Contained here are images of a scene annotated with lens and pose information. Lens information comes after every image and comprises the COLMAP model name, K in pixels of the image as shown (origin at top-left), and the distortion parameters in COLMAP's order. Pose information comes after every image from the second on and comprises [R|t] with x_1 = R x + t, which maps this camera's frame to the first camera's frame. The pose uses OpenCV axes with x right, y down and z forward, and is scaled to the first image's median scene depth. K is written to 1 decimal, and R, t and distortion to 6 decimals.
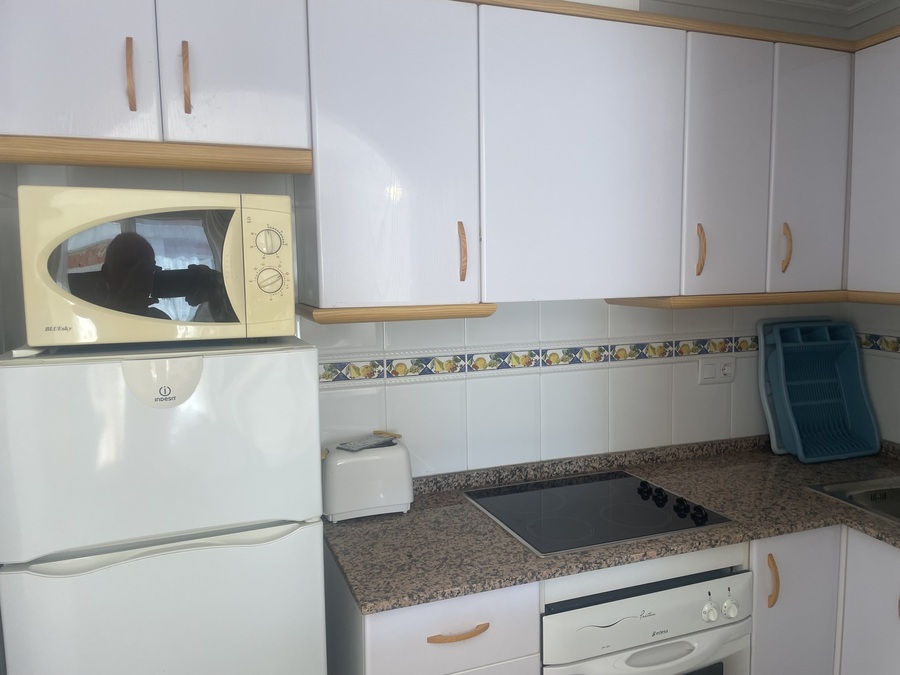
lens RADIAL K [[681.9, 0, 449.3], [0, 681.9, 336.6], [0, 0, 1]] dist [0.080856, -0.105266]
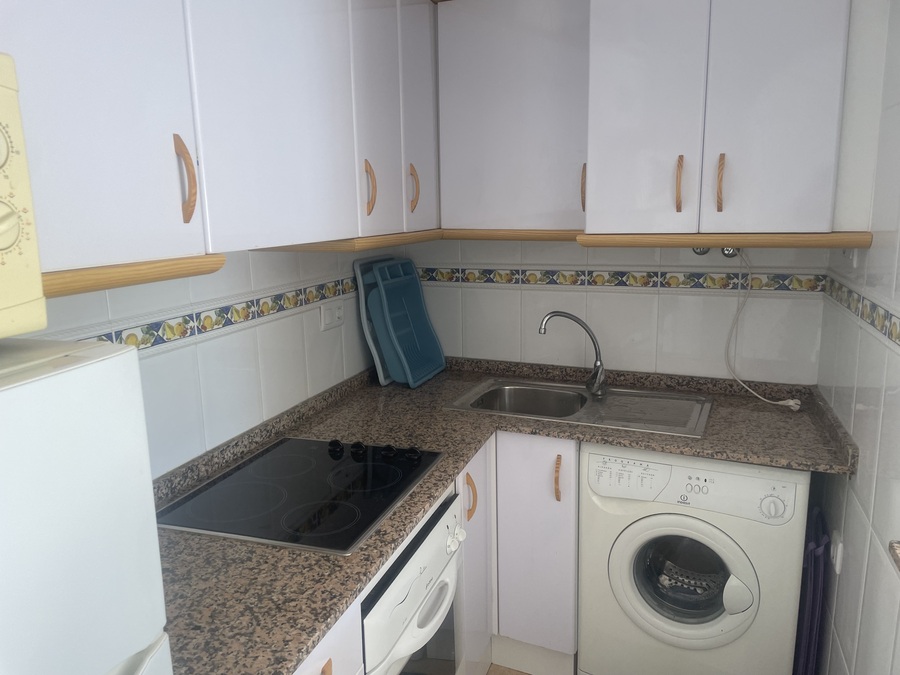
lens RADIAL K [[681.9, 0, 445.3], [0, 681.9, 344.8], [0, 0, 1]] dist [0.080856, -0.105266]
pose [[0.642005, -0.151311, 0.751621, -0.268420], [0.084678, 0.988329, 0.126635, -0.019895], [-0.762010, -0.017654, 0.647325, 0.262913]]
